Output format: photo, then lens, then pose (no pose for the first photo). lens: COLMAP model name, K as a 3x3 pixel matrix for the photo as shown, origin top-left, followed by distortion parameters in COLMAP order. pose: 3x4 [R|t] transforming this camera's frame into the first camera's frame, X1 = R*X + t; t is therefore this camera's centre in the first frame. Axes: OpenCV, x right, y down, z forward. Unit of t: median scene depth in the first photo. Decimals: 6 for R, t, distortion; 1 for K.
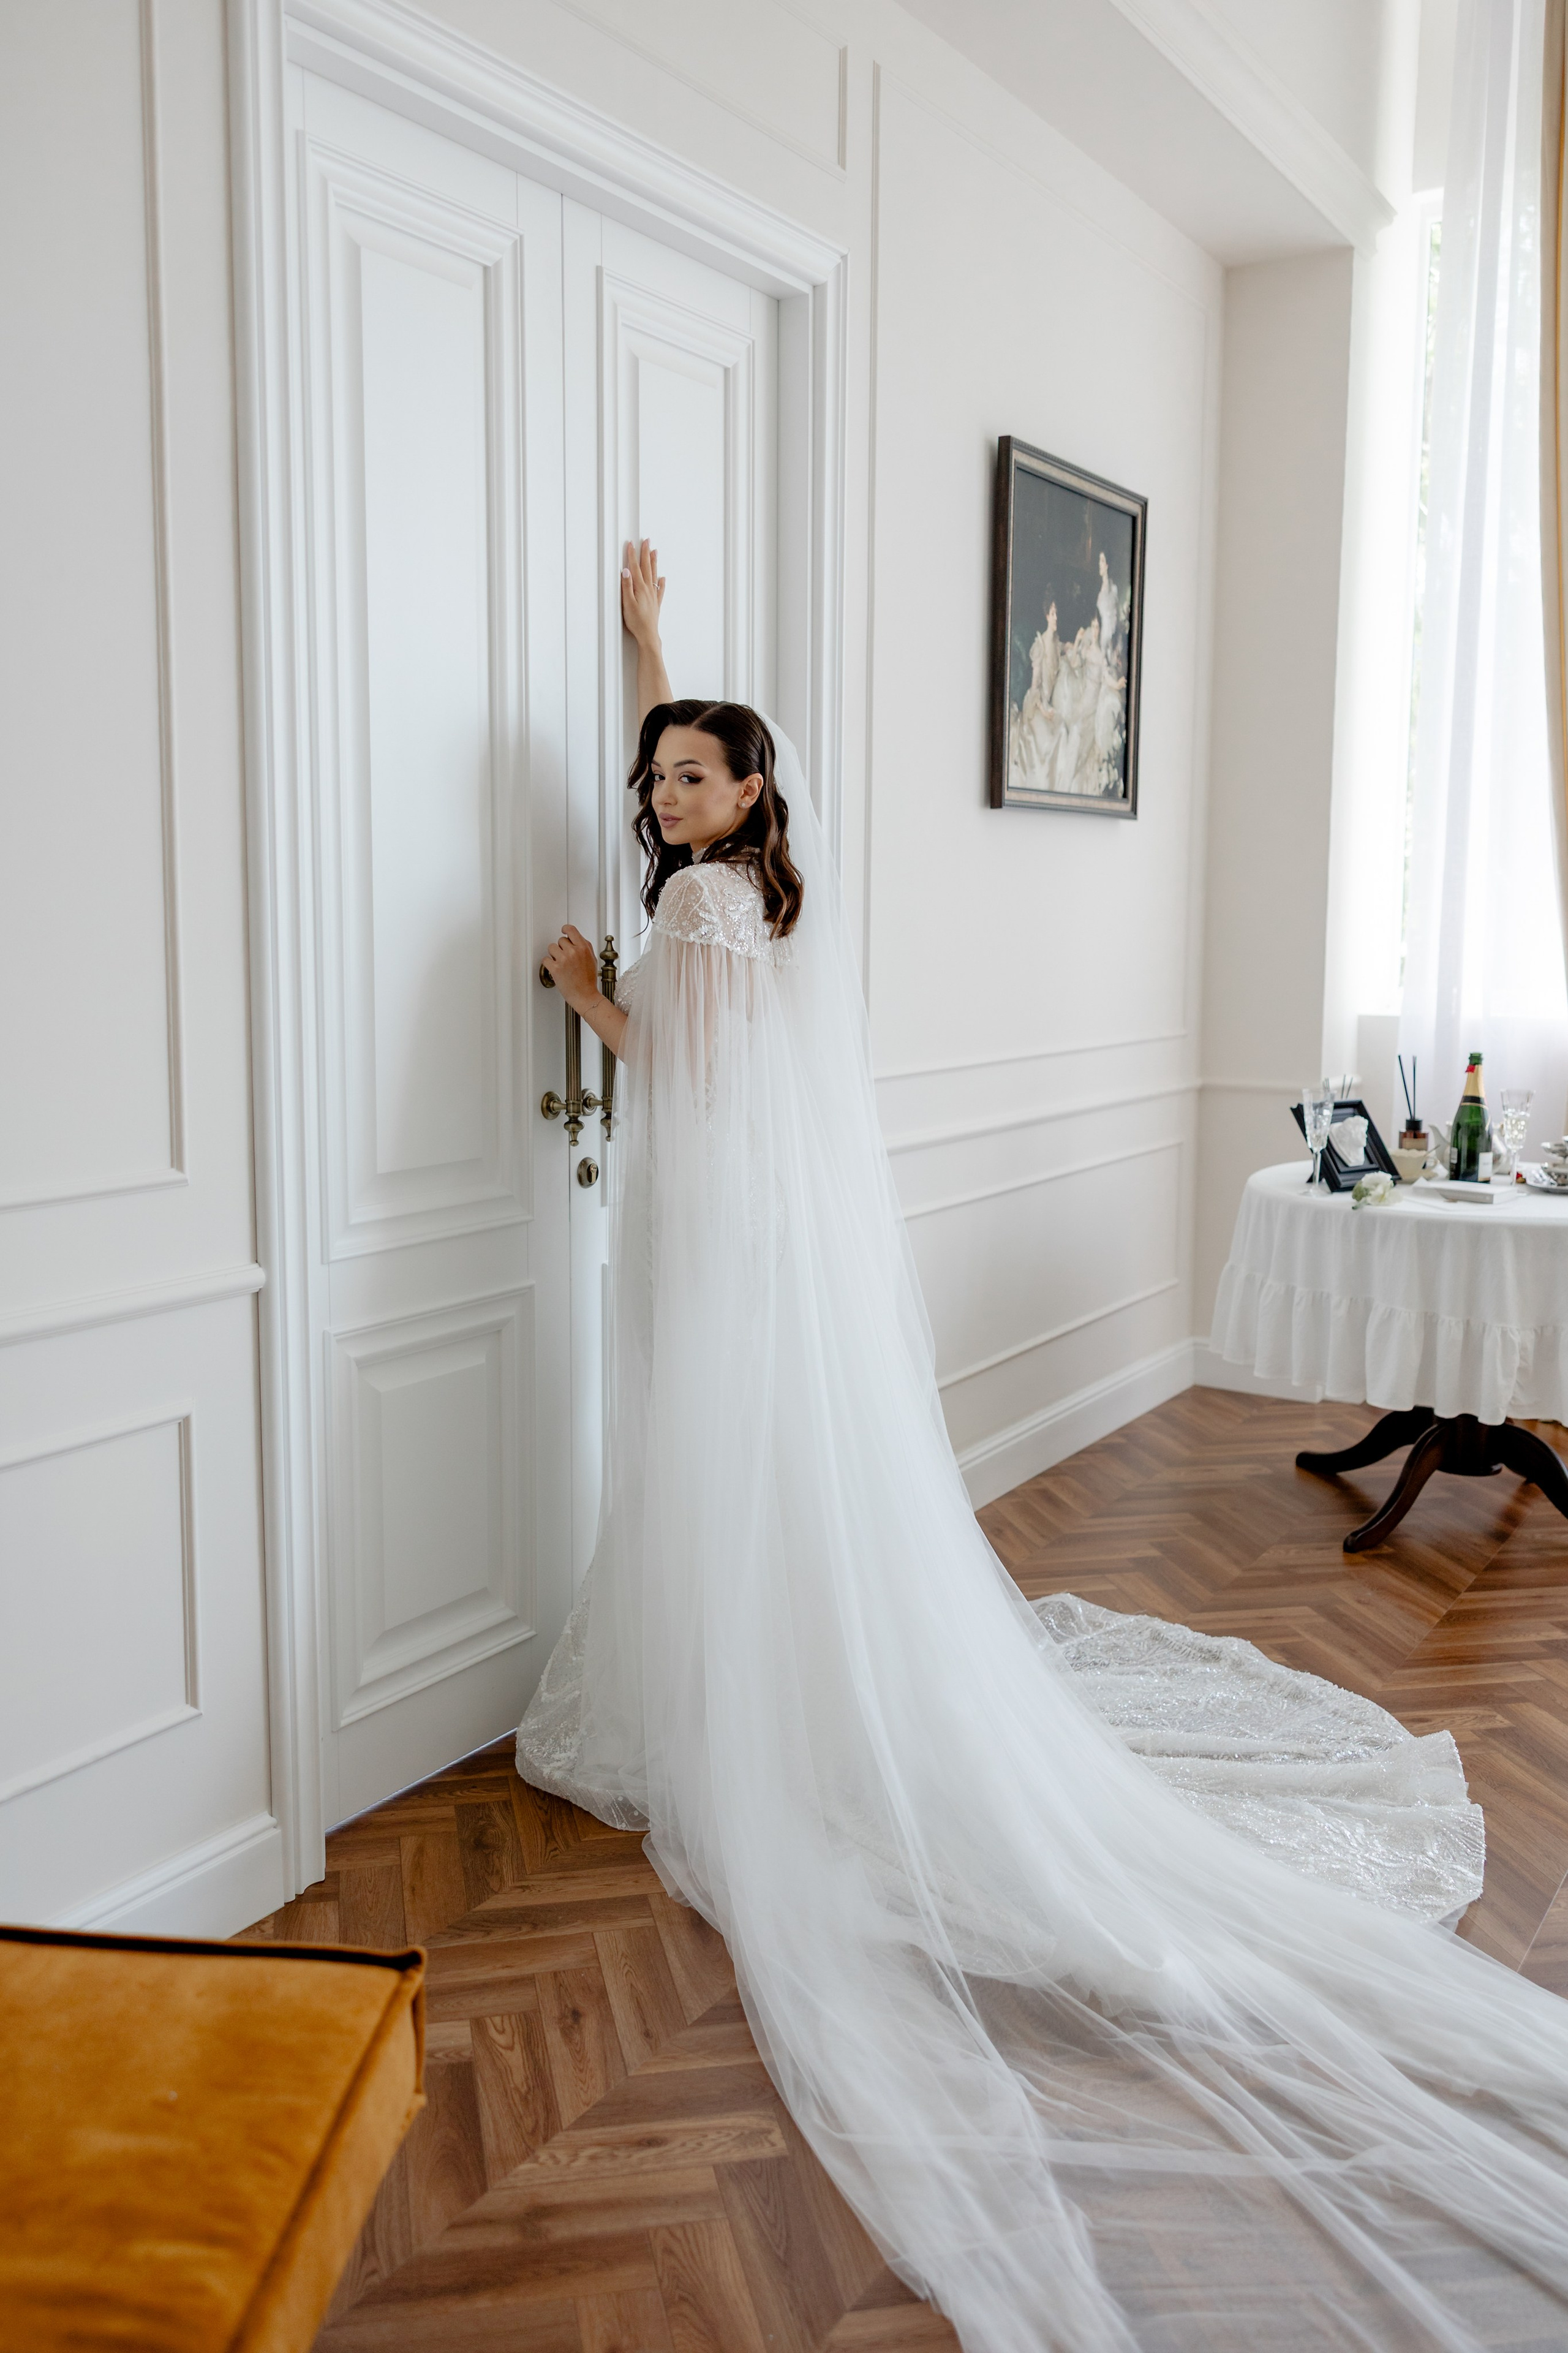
lens RADIAL K [[1925.3, 0, 721.7], [0, 1925.3, 1130.1], [0, 0, 1]] dist [0.002810, 0.002334]
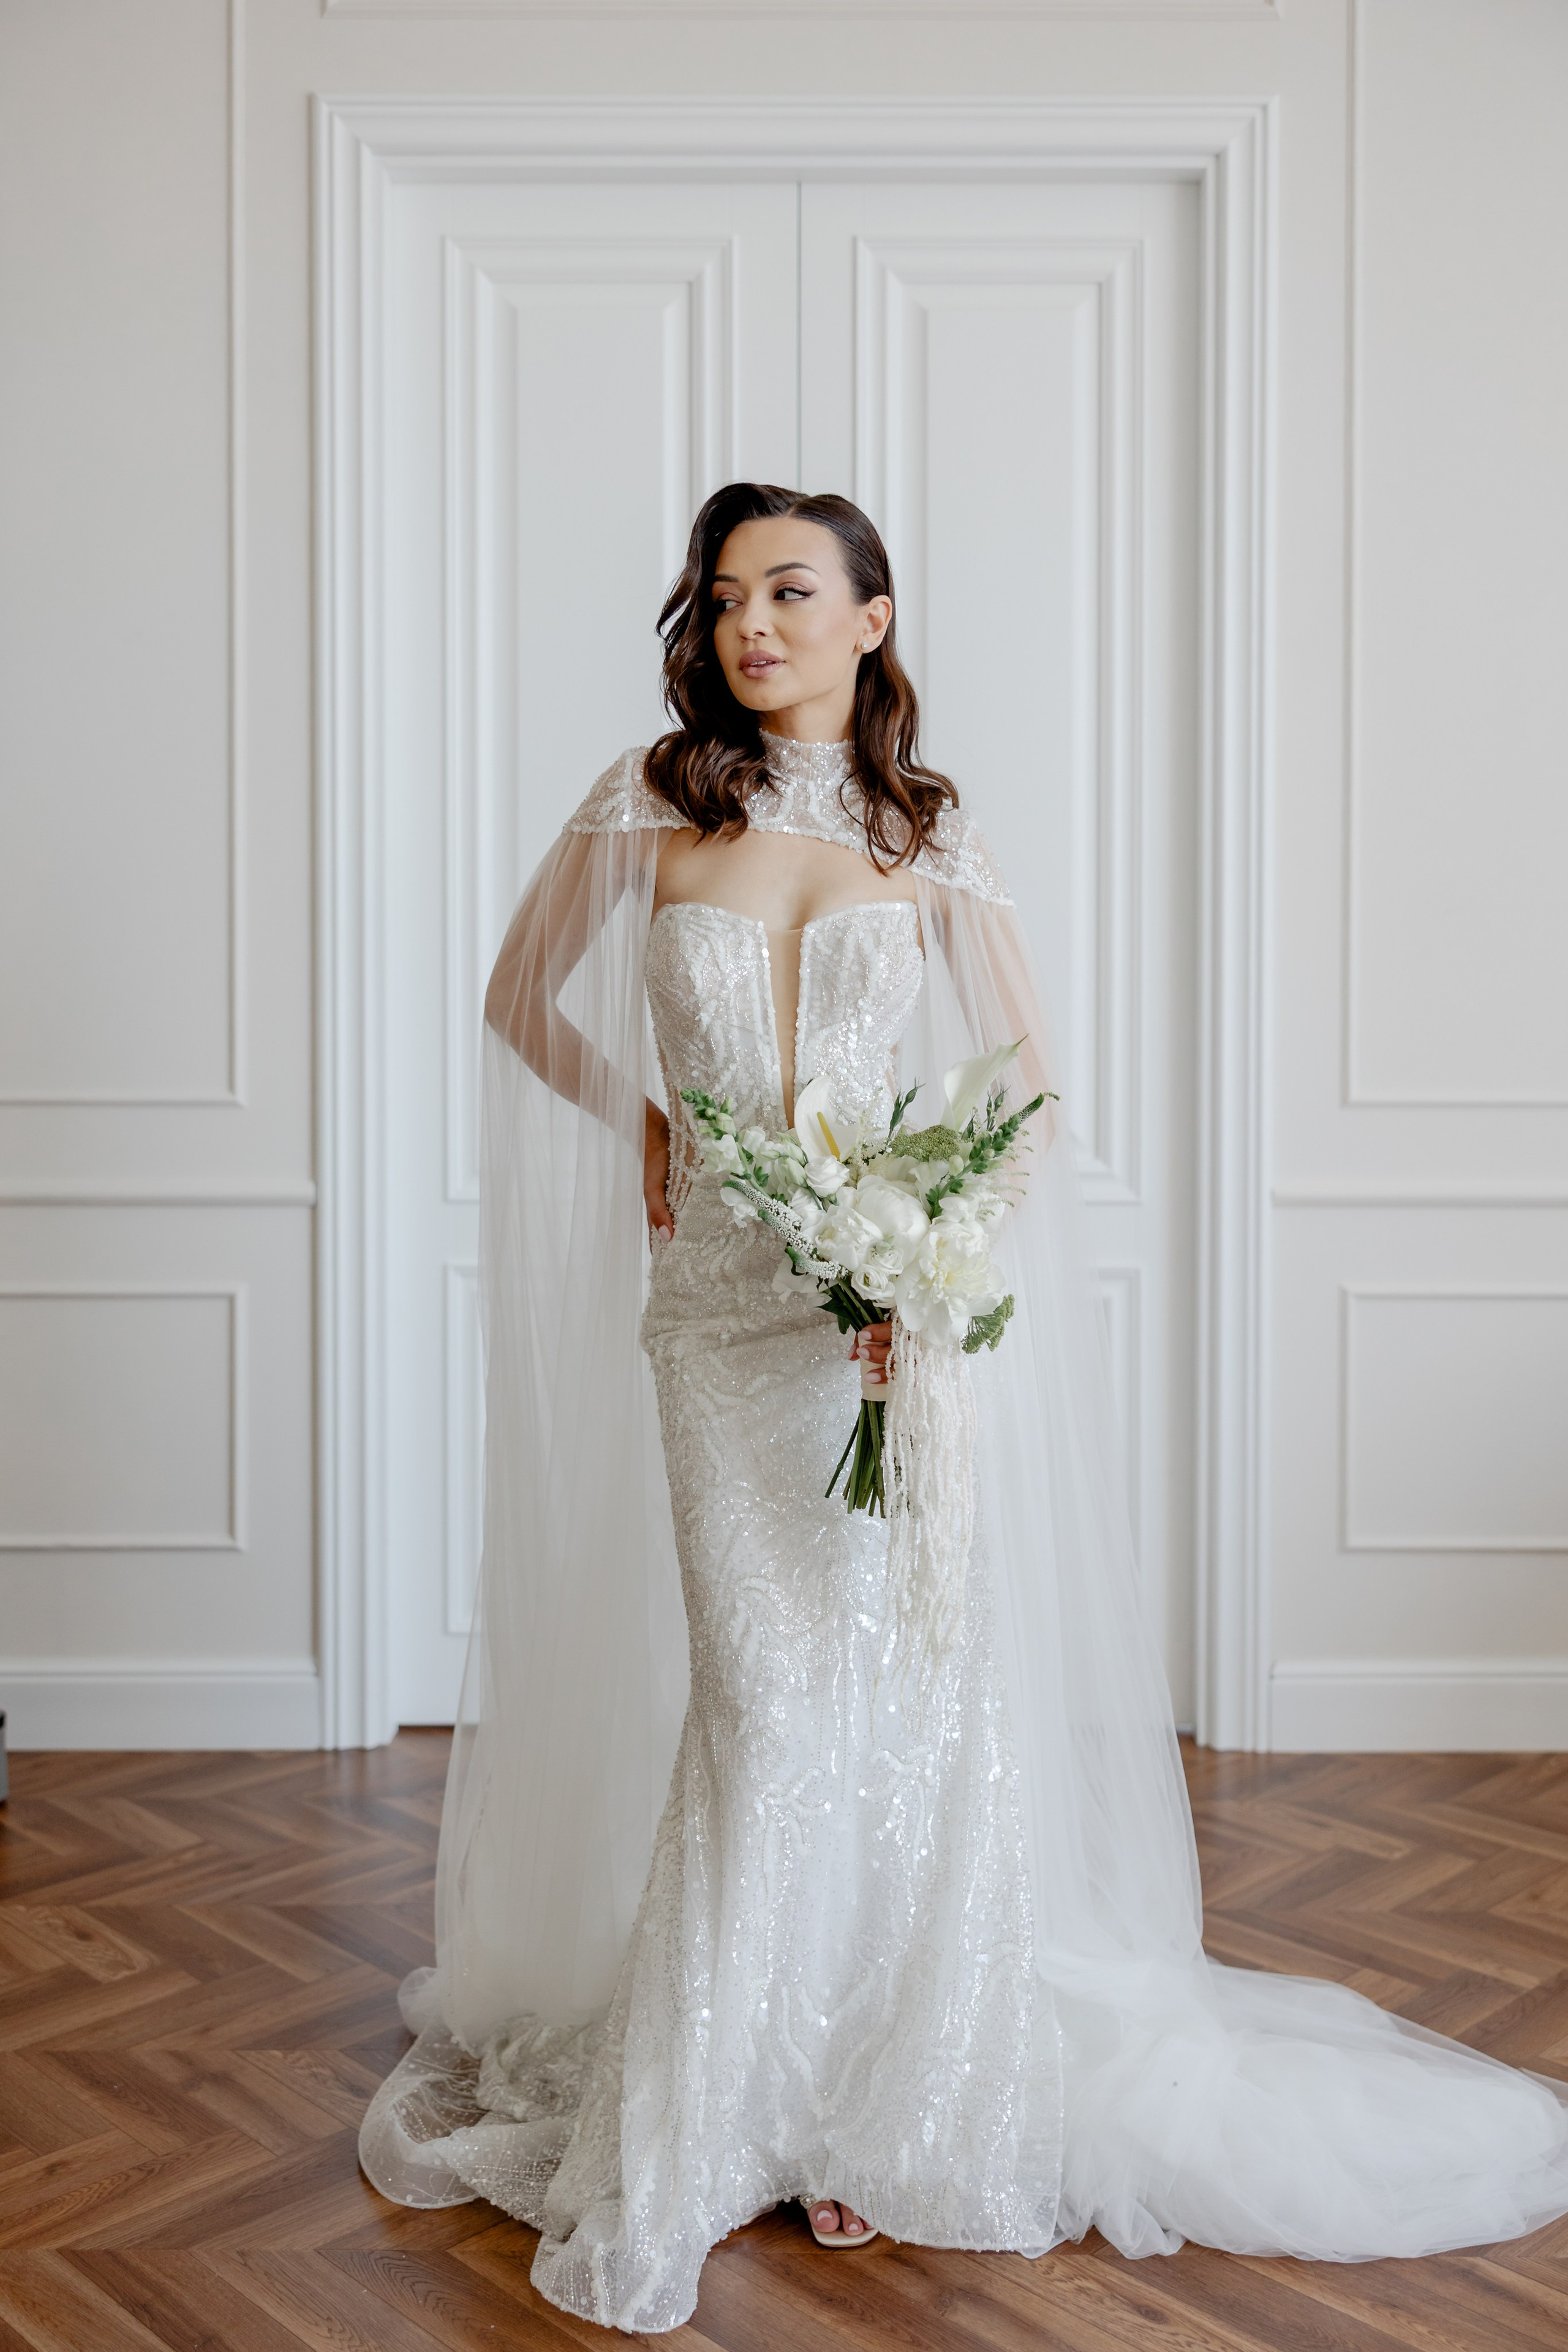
lens RADIAL K [[2257.8, 0, 797.9], [0, 2257.8, 1046.0], [0, 0, 1]] dist [0.012619, -0.005615]
pose [[0.555518, 0.012740, -0.831407, 0.900644], [-0.094476, 0.994375, -0.047888, 0.020604], [0.826120, 0.105151, 0.553596, 0.386253]]
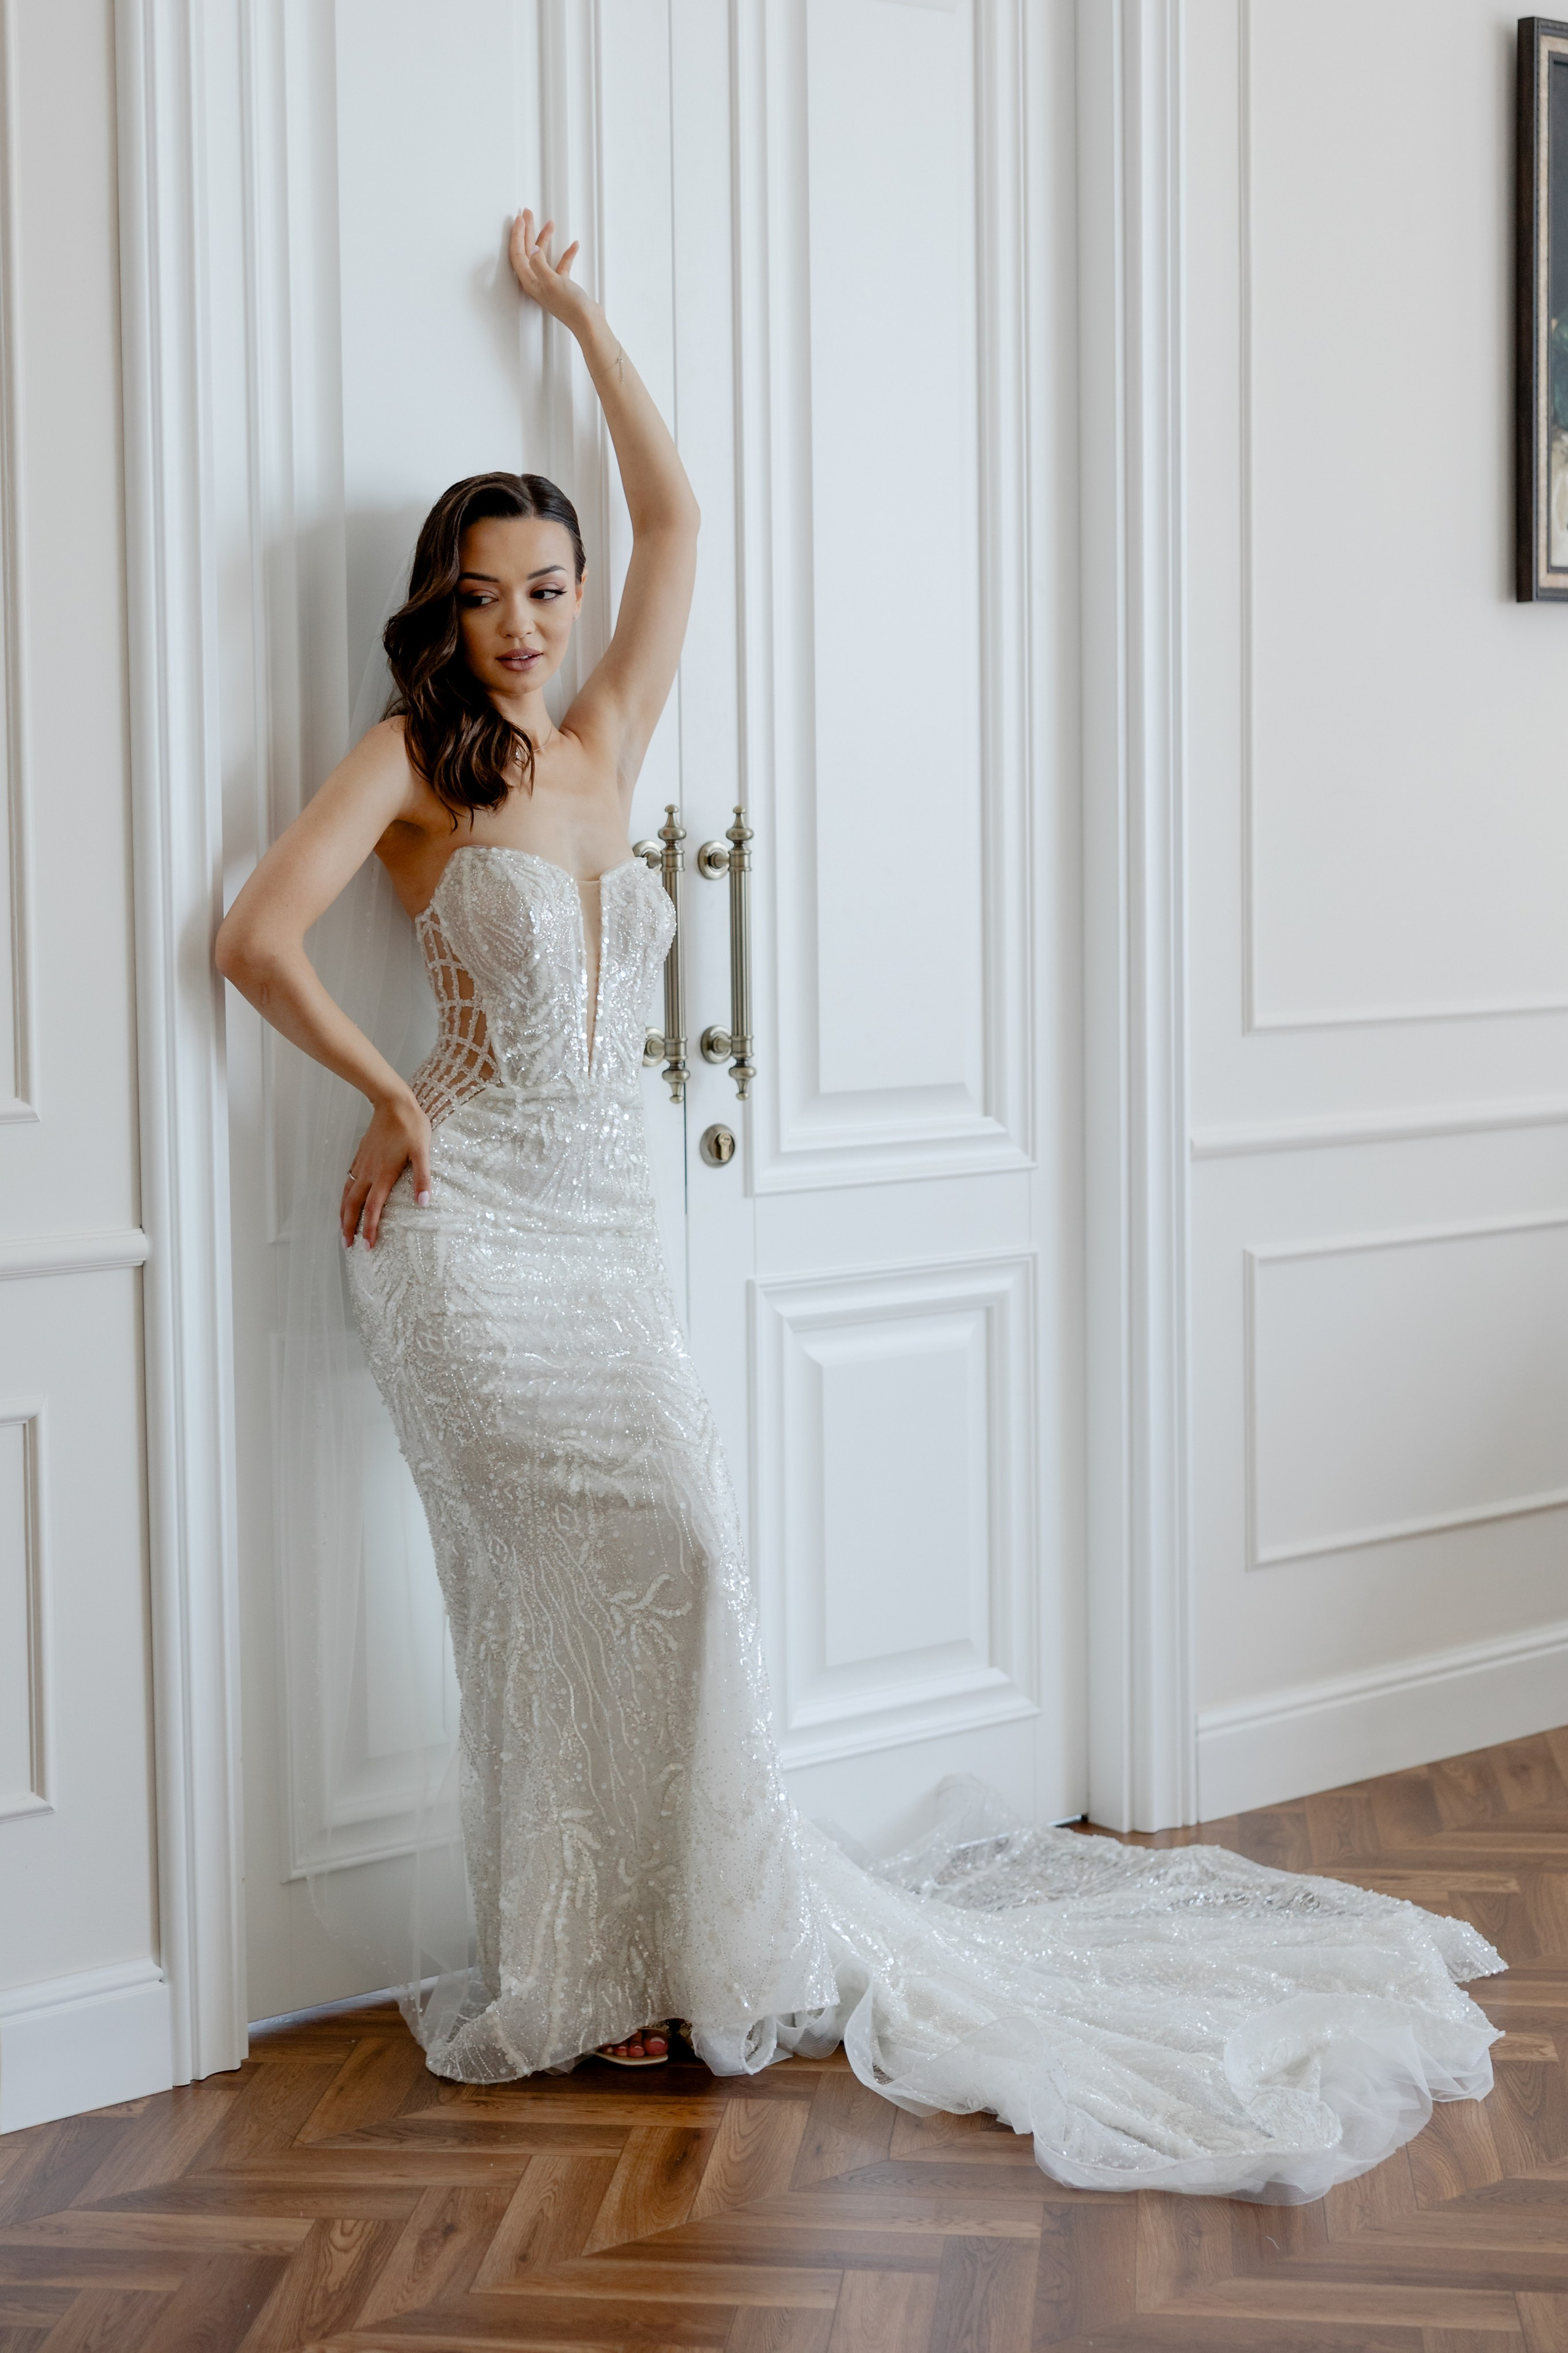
lens RADIAL K [[3533.7, 0, 699.8], [0, 3533.7, 1031.6], [0, 0, 1]] dist [0.029168, -0.055366]
pose [[0.947178, 0.001072, -0.320706, 0.354125], [-0.018177, 0.998567, -0.050344, 0.048176], [0.320193, 0.053514, 0.945840, -0.228517]]
